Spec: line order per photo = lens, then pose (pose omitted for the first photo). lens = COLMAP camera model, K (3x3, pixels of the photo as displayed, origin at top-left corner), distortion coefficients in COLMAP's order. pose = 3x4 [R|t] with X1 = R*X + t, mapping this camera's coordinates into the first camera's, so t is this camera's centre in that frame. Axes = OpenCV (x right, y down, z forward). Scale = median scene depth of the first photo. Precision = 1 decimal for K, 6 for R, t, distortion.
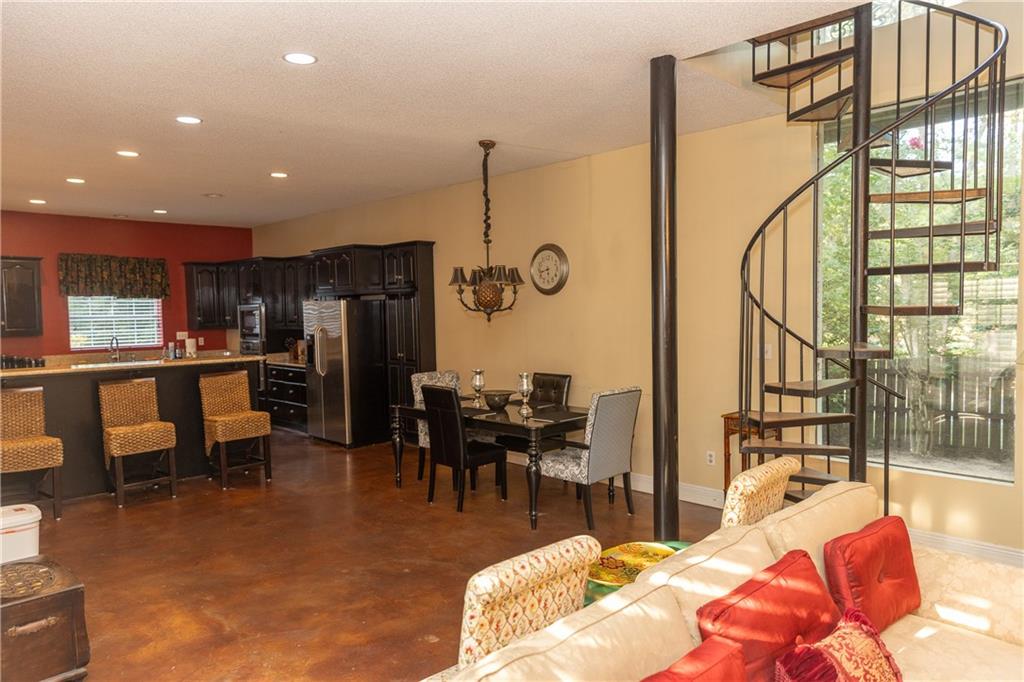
lens RADIAL K [[681.7, 0, 512.7], [0, 681.7, 342.7], [0, 0, 1]] dist [-0.001148, -0.009292]
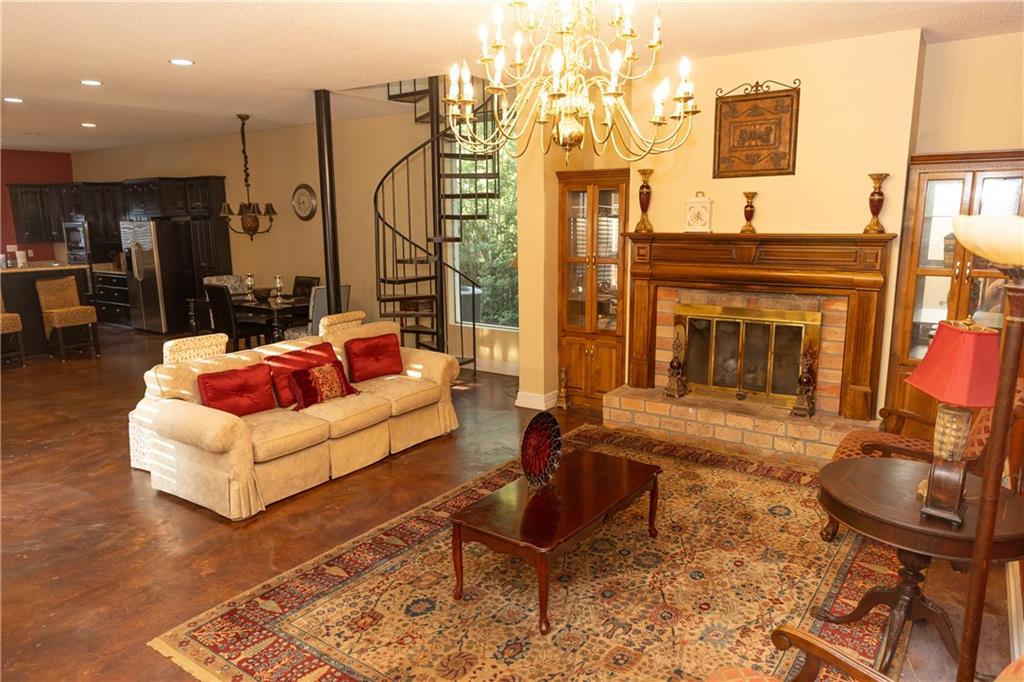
lens RADIAL K [[681.7, 0, 512.2], [0, 681.7, 344.2], [0, 0, 1]] dist [-0.001148, -0.009292]
pose [[0.981347, -0.024229, 0.190714, 0.179597], [-0.001154, 0.991266, 0.131875, -0.002873], [-0.192244, -0.129635, 0.972747, -0.442458]]
